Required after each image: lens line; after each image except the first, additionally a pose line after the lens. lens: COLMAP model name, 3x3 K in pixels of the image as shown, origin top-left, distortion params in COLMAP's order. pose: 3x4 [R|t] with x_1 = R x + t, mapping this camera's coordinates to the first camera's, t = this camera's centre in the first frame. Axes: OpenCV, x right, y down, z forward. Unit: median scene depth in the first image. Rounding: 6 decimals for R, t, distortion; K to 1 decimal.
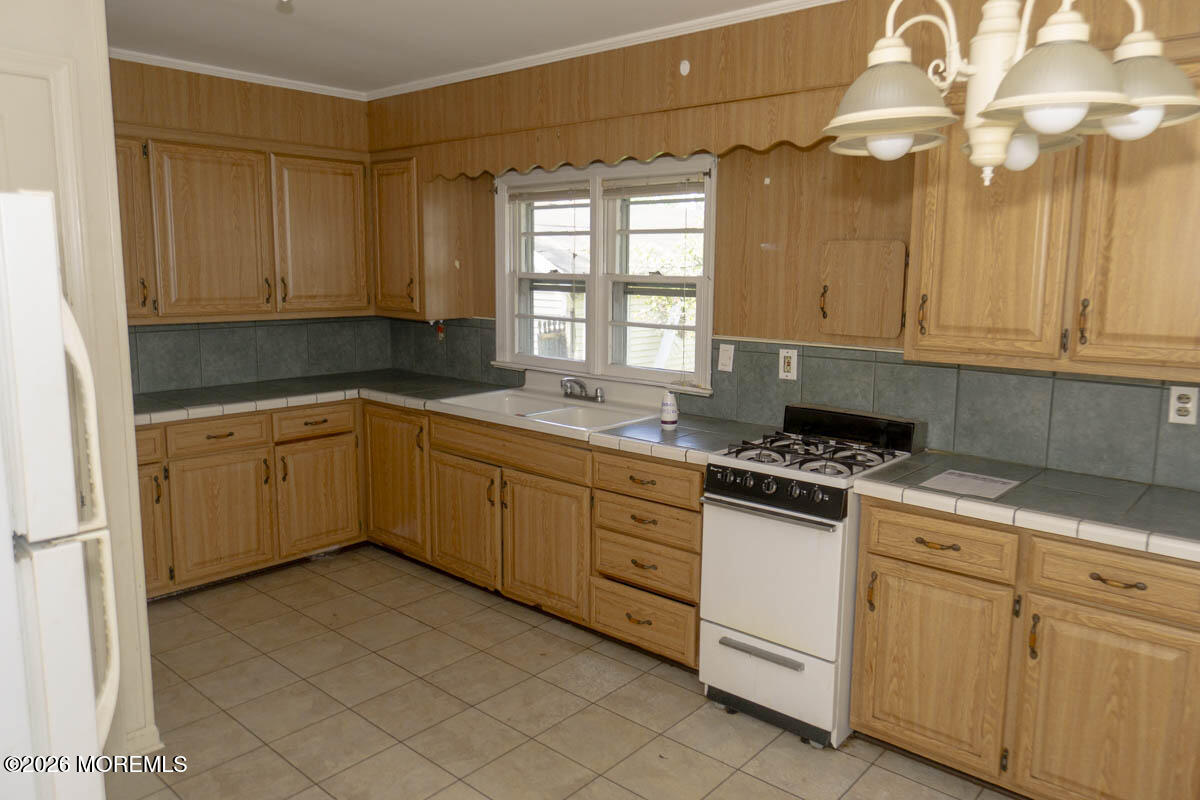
lens RADIAL K [[843.4, 0, 607.6], [0, 843.4, 382.7], [0, 0, 1]] dist [-0.007472, 0.008405]
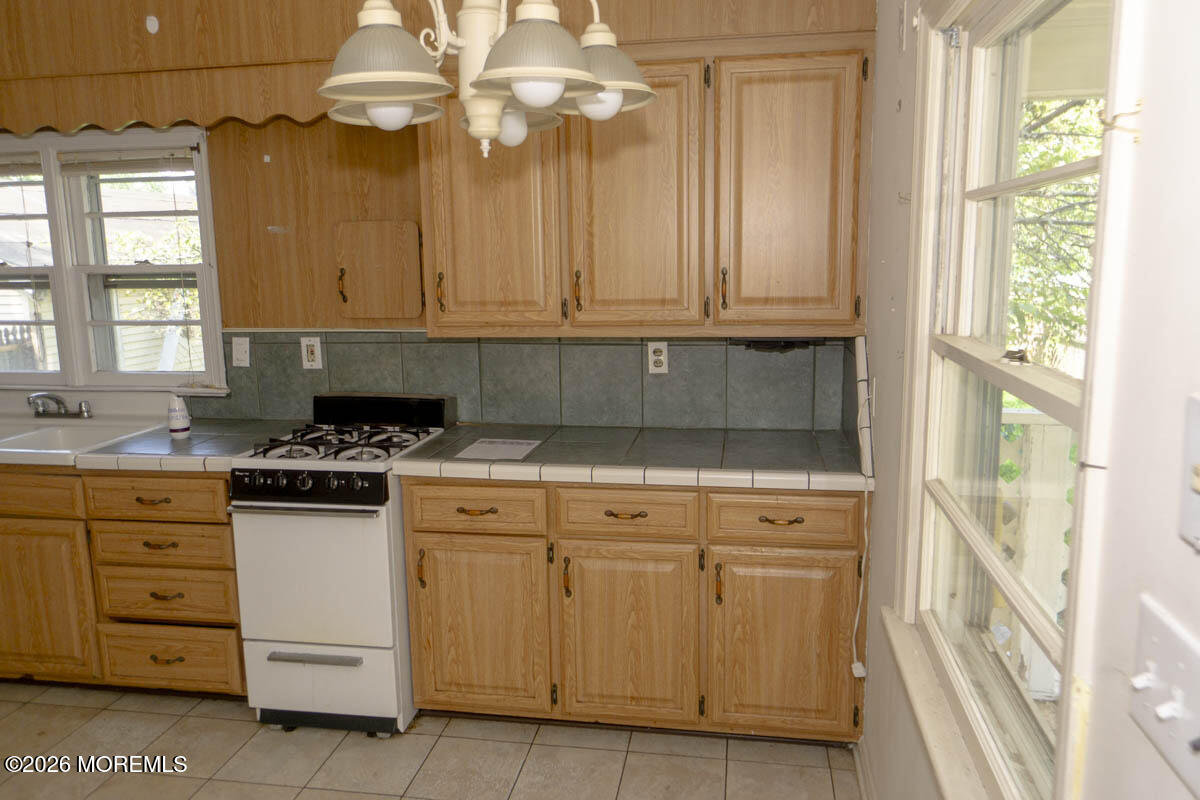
lens RADIAL K [[843.4, 0, 607.6], [0, 843.4, 382.7], [0, 0, 1]] dist [-0.007472, 0.008405]
pose [[0.851075, -0.102187, 0.515005, 0.005989], [0.096242, 0.994621, 0.038307, 0.008177], [-0.516149, 0.016963, 0.856331, 0.015769]]
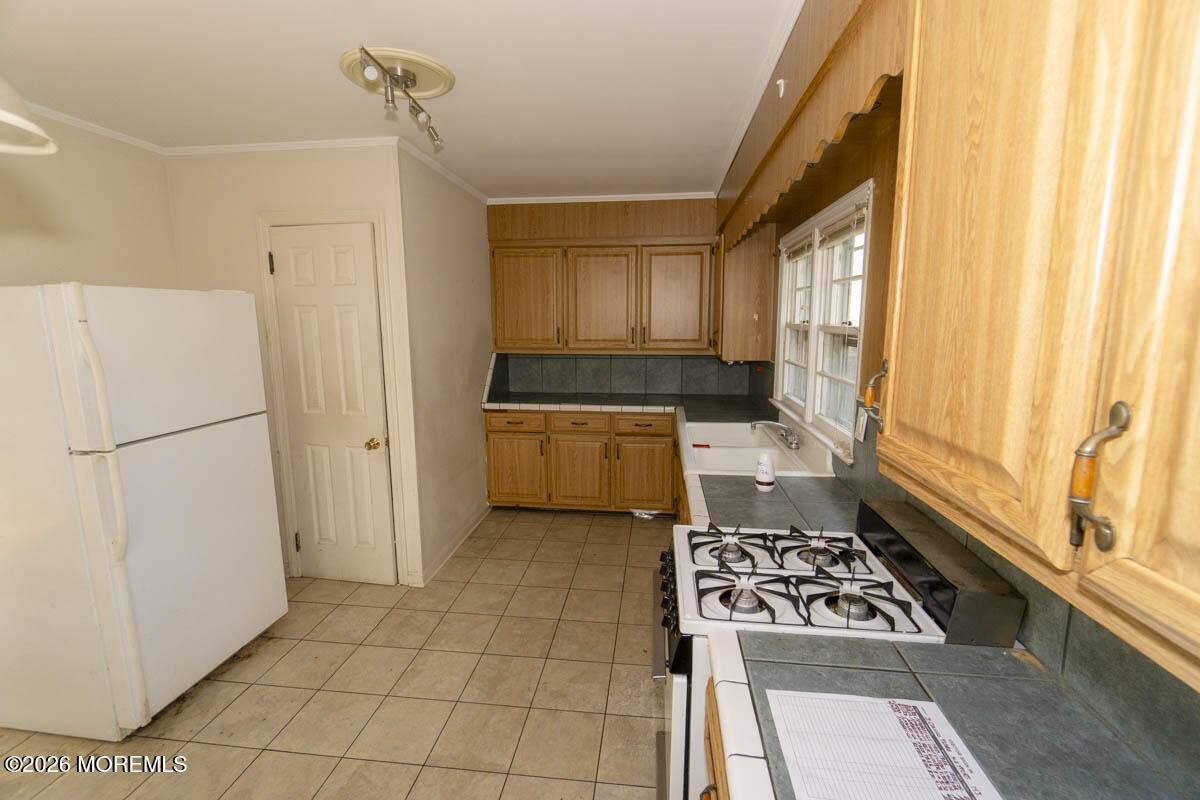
lens RADIAL K [[512.5, 0, 600.9], [0, 512.5, 395.1], [0, 0, 1]] dist [-0.001207, -0.000134]
pose [[0.567733, 0.110903, -0.815708, 0.487183], [-0.106207, 0.992470, 0.061015, -0.074572], [0.816333, 0.051993, 0.575237, 0.597587]]
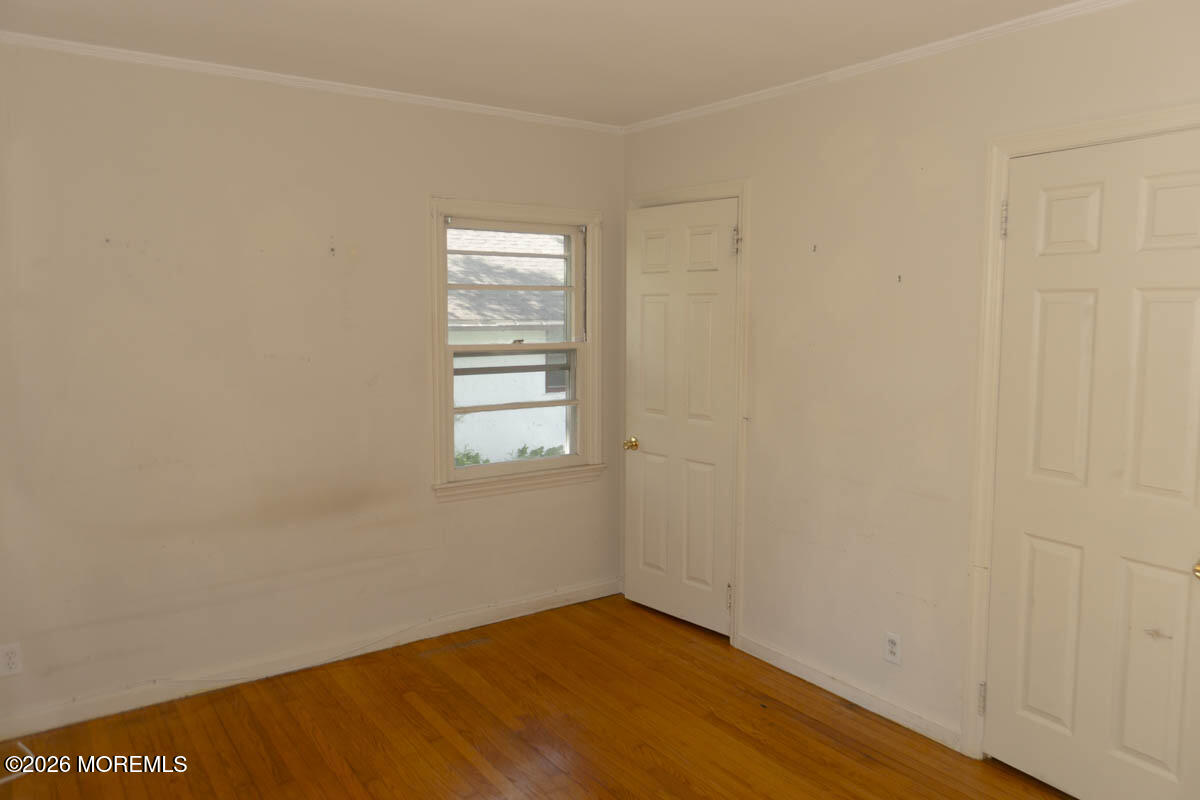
lens RADIAL K [[843.4, 0, 607.6], [0, 843.4, 382.7], [0, 0, 1]] dist [-0.007472, 0.008405]
pose [[-0.230368, 0.073948, -0.970290, 0.361131], [-0.142576, 0.983783, 0.108827, -0.058009], [0.962602, 0.163410, -0.216089, 0.453068]]
